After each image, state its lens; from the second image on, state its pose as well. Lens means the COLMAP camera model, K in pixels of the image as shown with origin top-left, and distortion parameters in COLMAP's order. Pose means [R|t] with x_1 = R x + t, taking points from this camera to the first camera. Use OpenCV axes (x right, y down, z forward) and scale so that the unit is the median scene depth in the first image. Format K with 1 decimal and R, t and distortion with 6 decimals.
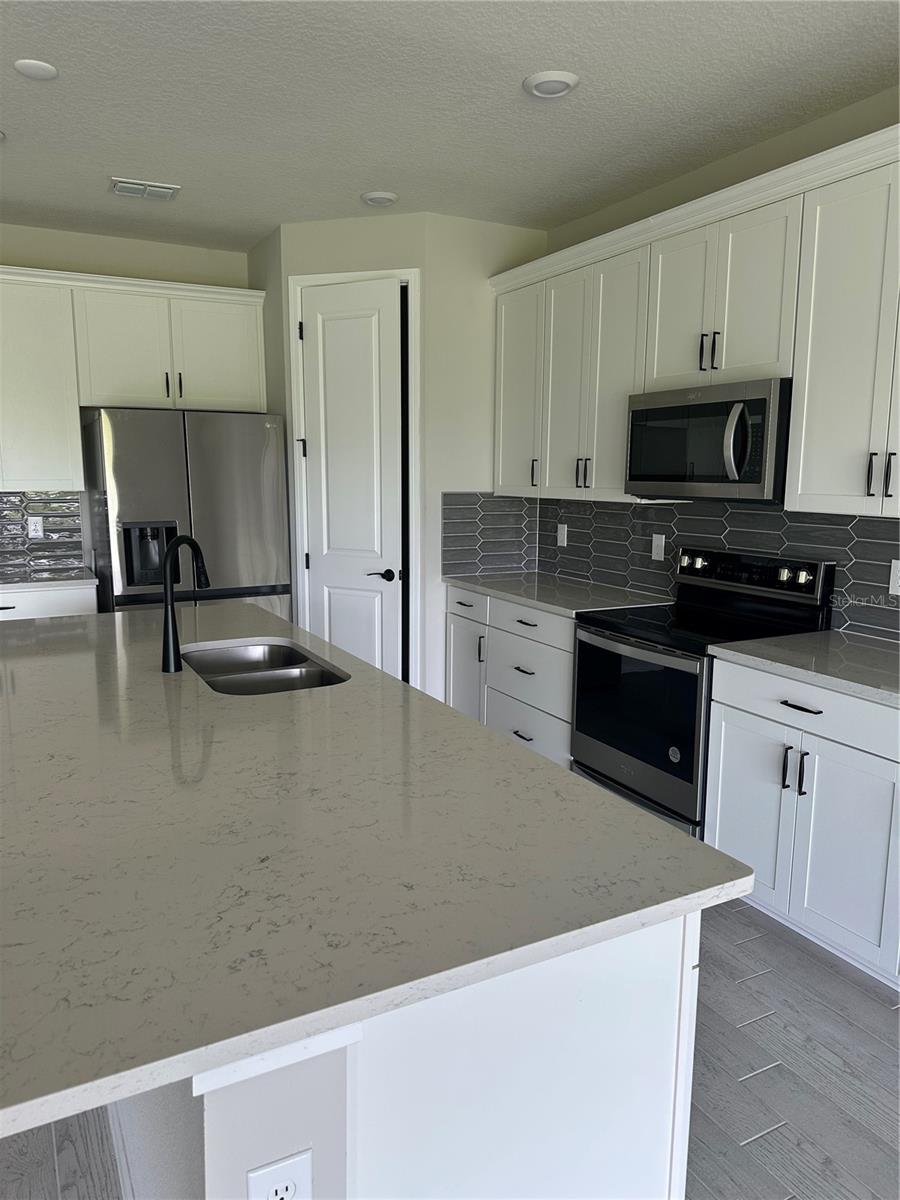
lens RADIAL K [[865.9, 0, 453.1], [0, 865.9, 609.3], [0, 0, 1]] dist [0.057926, -0.045744]
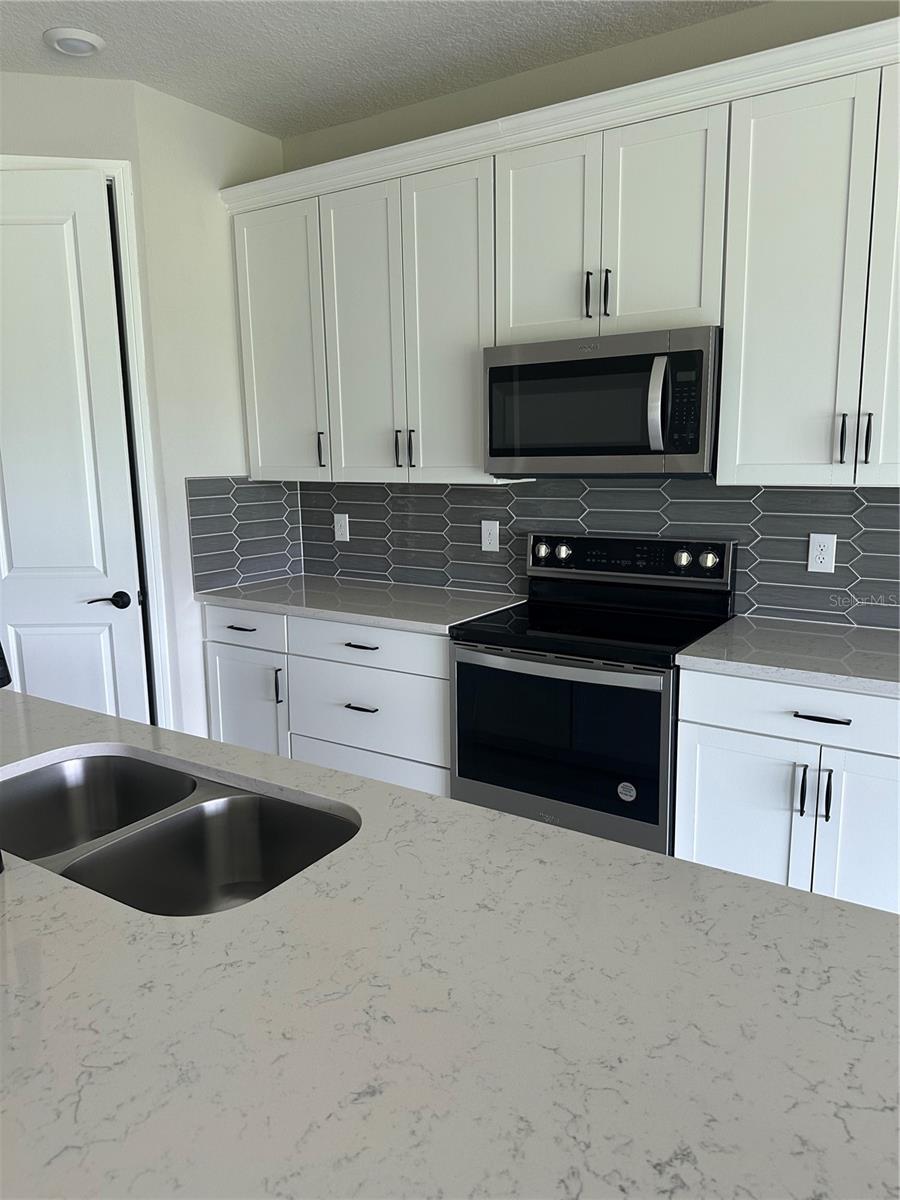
lens RADIAL K [[865.9, 0, 469.6], [0, 865.9, 601.8], [0, 0, 1]] dist [0.057926, -0.045744]
pose [[0.877082, -0.103540, 0.469050, -0.198335], [0.098178, 0.994519, 0.035949, -0.043974], [-0.470201, 0.014520, 0.882440, 0.300221]]
